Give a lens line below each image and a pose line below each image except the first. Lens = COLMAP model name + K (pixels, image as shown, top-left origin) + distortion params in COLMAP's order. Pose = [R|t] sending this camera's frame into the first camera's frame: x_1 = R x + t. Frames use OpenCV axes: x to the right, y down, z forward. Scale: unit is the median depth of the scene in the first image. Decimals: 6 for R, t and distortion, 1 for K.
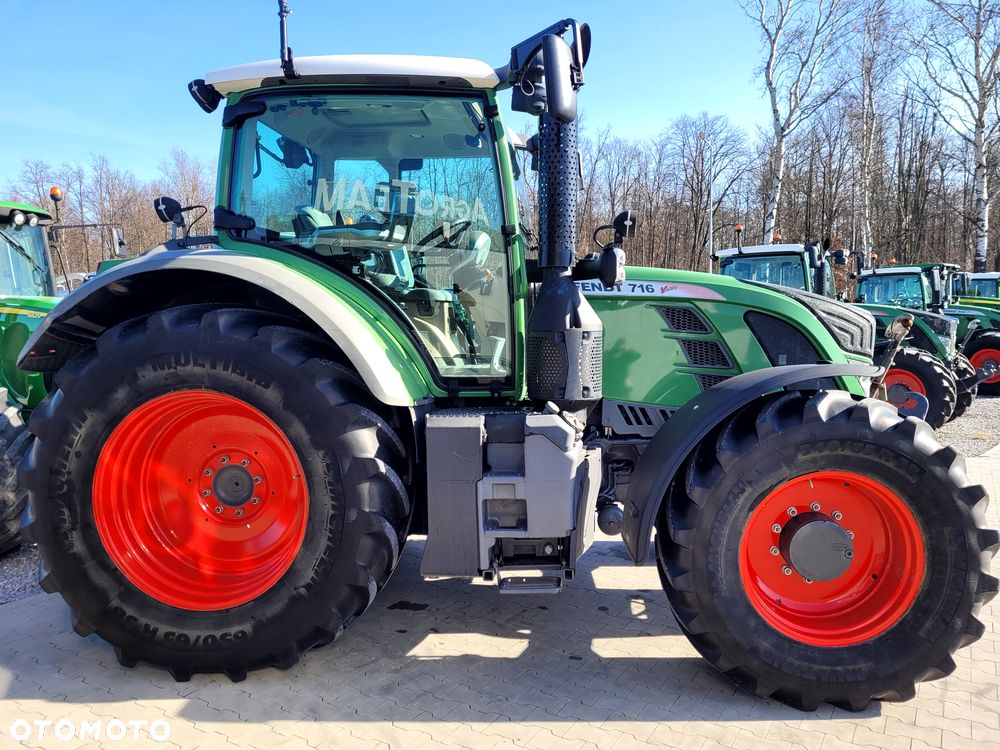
lens RADIAL K [[754.7, 0, 505.9], [0, 754.7, 364.1], [0, 0, 1]] dist [0.058900, -0.050356]
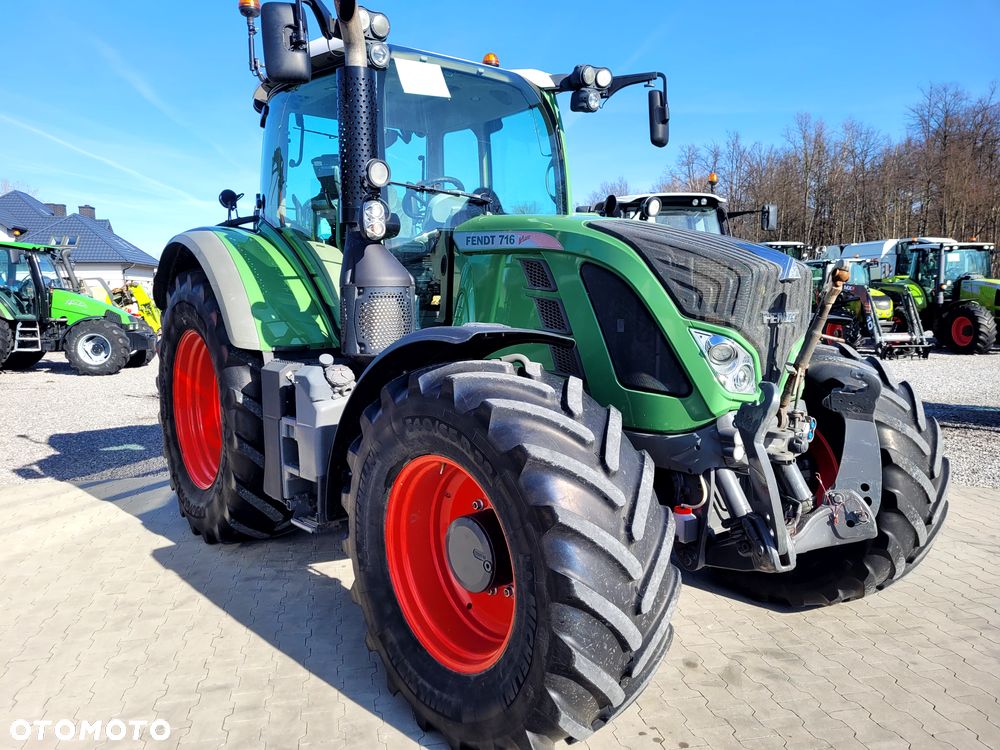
lens RADIAL K [[754.7, 0, 505.9], [0, 754.7, 364.1], [0, 0, 1]] dist [0.058900, -0.050356]
pose [[0.689441, 0.071267, -0.720828, 0.942922], [-0.035021, 0.997264, 0.065102, -0.013506], [0.723495, -0.019640, 0.690050, 0.435079]]
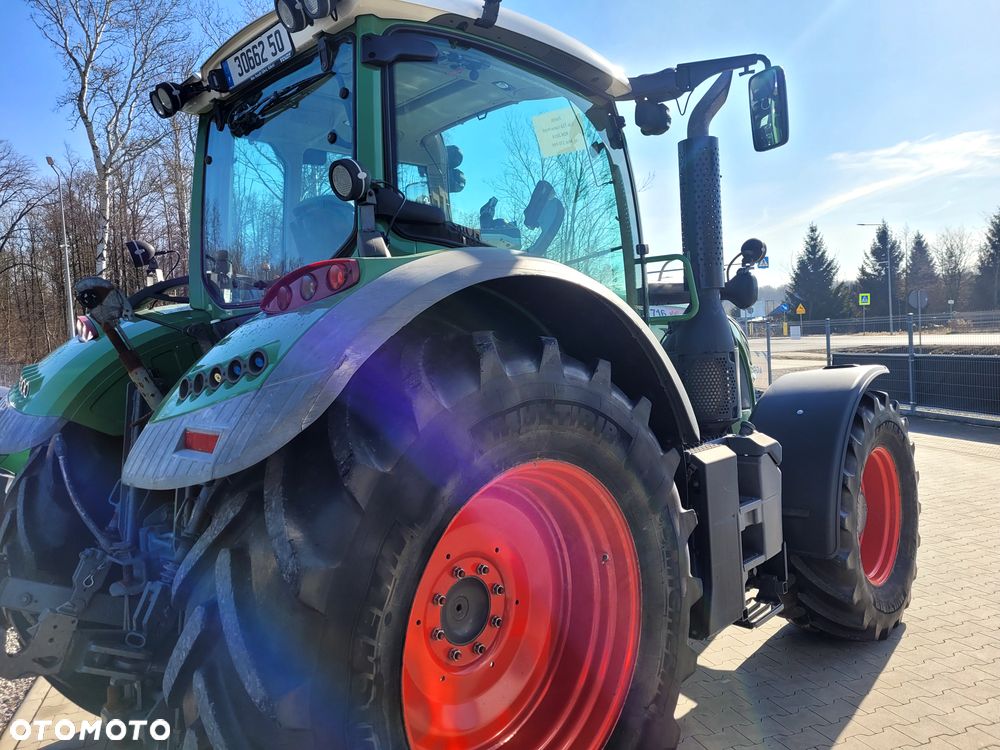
lens RADIAL K [[750.1, 0, 500.0], [0, 750.1, 360.4], [0, 0, 1]] dist [0.071535, -0.062968]
pose [[0.641297, -0.047280, 0.765834, -0.828390], [0.097272, 0.995056, -0.020023, -0.038636], [-0.761102, 0.087335, 0.642726, 0.540369]]
